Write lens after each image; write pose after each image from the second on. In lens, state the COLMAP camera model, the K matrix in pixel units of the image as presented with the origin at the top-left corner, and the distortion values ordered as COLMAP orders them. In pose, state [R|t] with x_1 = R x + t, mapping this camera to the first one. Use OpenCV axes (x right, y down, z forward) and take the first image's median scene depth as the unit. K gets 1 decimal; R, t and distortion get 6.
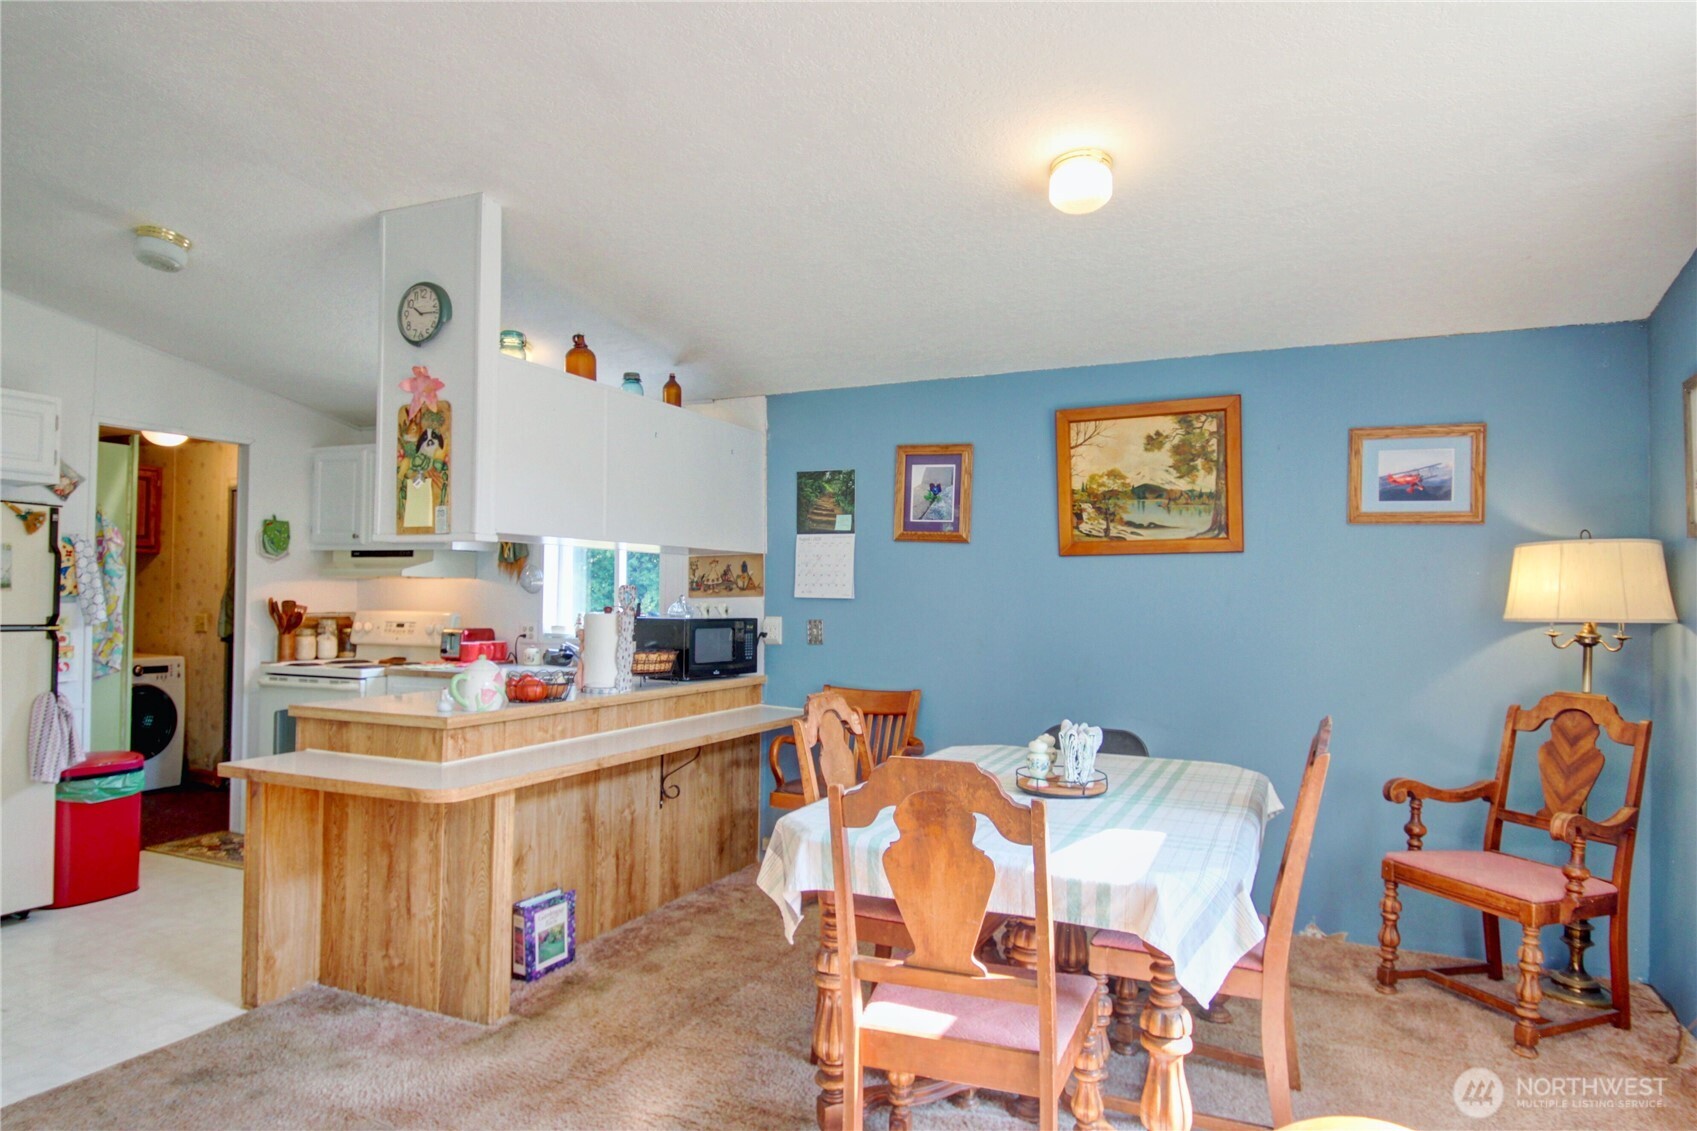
lens RADIAL K [[1004.2, 0, 835.3], [0, 1004.2, 572.6], [0, 0, 1]] dist [0.008810, -0.018506]
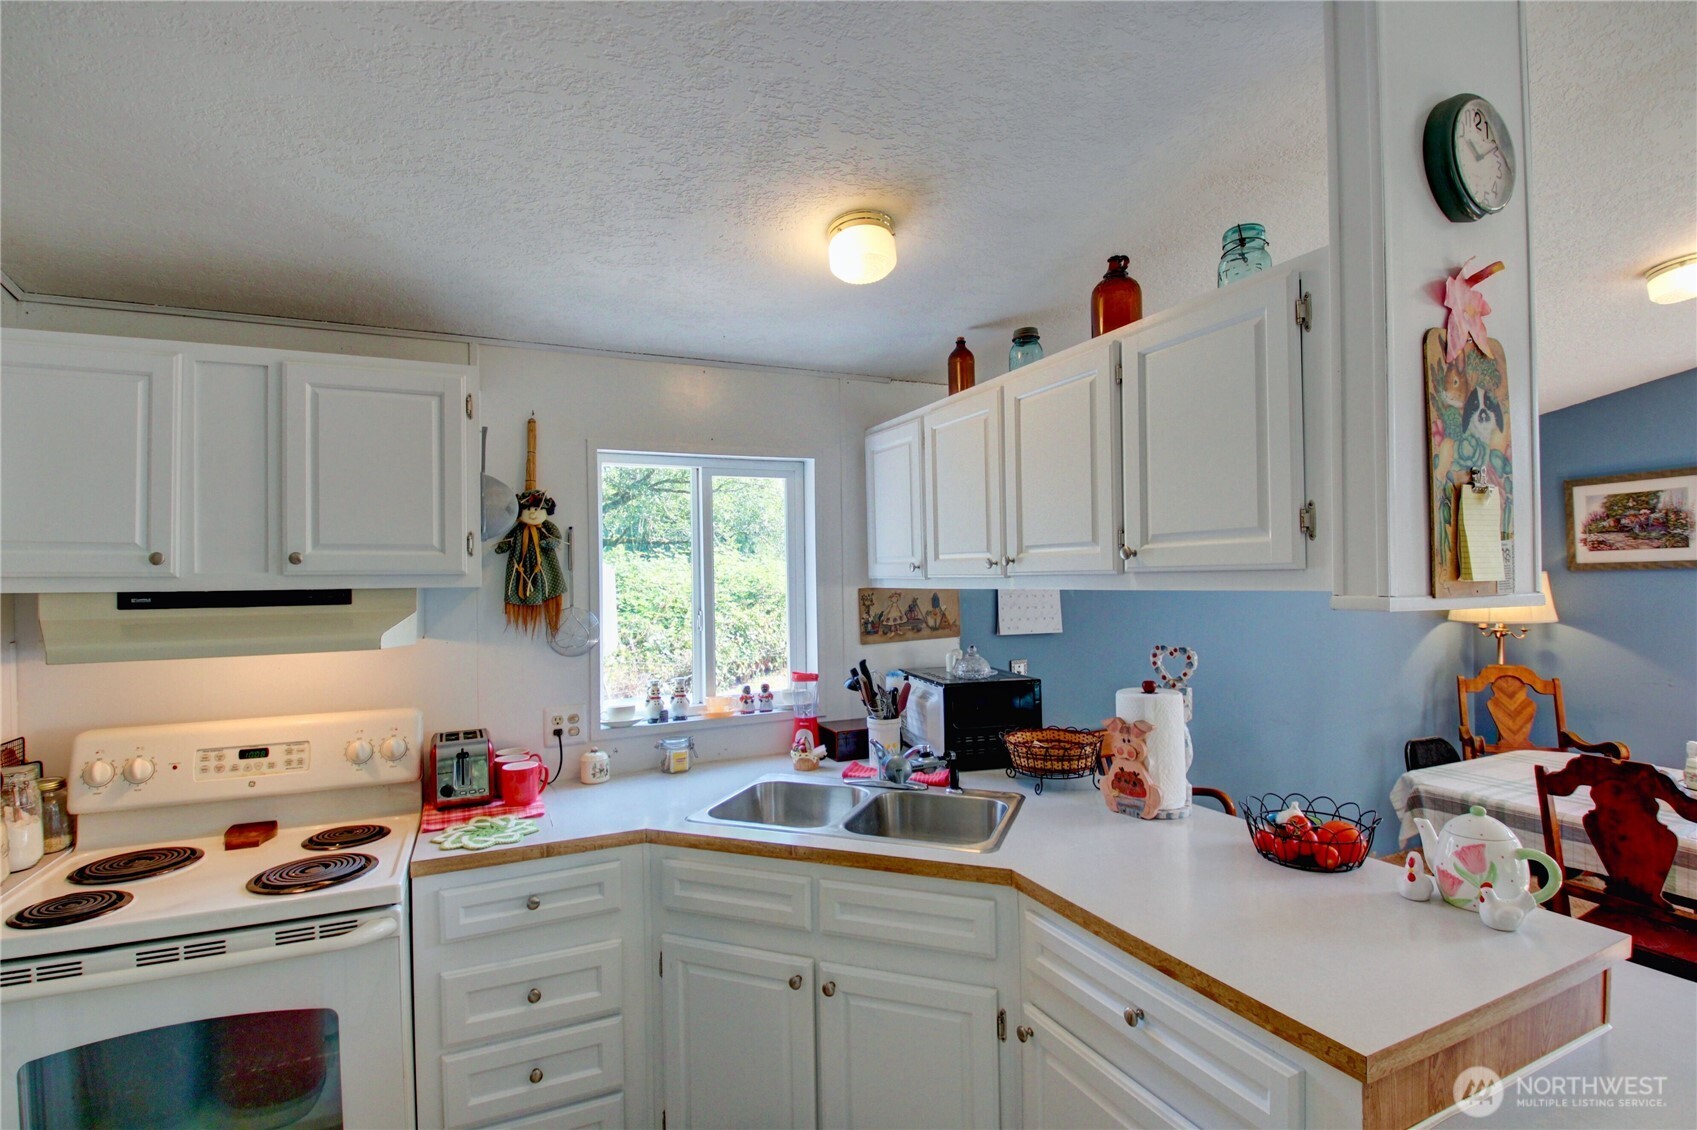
lens RADIAL K [[787.6, 0, 839.6], [0, 787.6, 571.4], [0, 0, 1]] dist [0.002632, -0.015938]
pose [[0.657593, -0.016841, 0.753185, -0.730240], [0.006484, 0.999840, 0.016695, -0.047626], [-0.753345, -0.006095, 0.657597, 0.786717]]
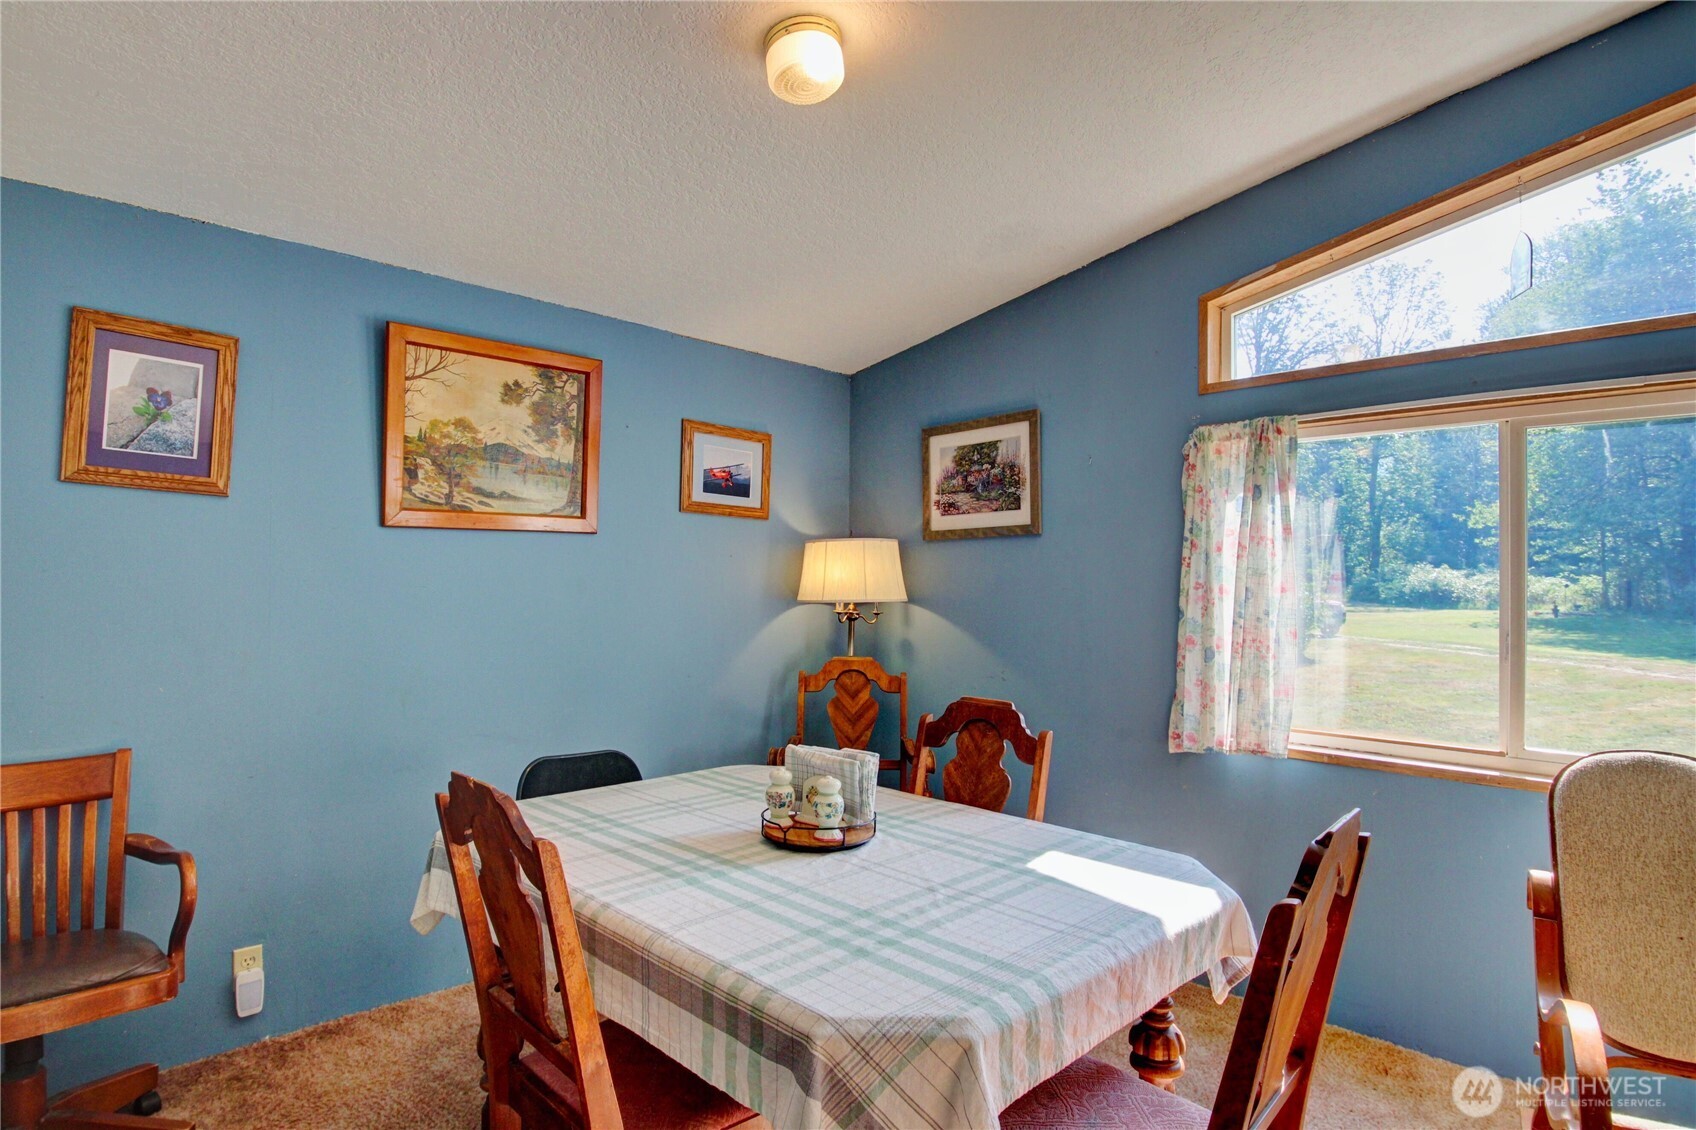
lens RADIAL K [[910.7, 0, 839.9], [0, 910.7, 572.7], [0, 0, 1]] dist [0.013368, -0.015684]
pose [[0.352415, 0.004453, 0.935833, -0.282907], [-0.023136, 0.999724, 0.003956, 0.006602], [-0.935558, -0.023046, 0.352421, 0.487002]]
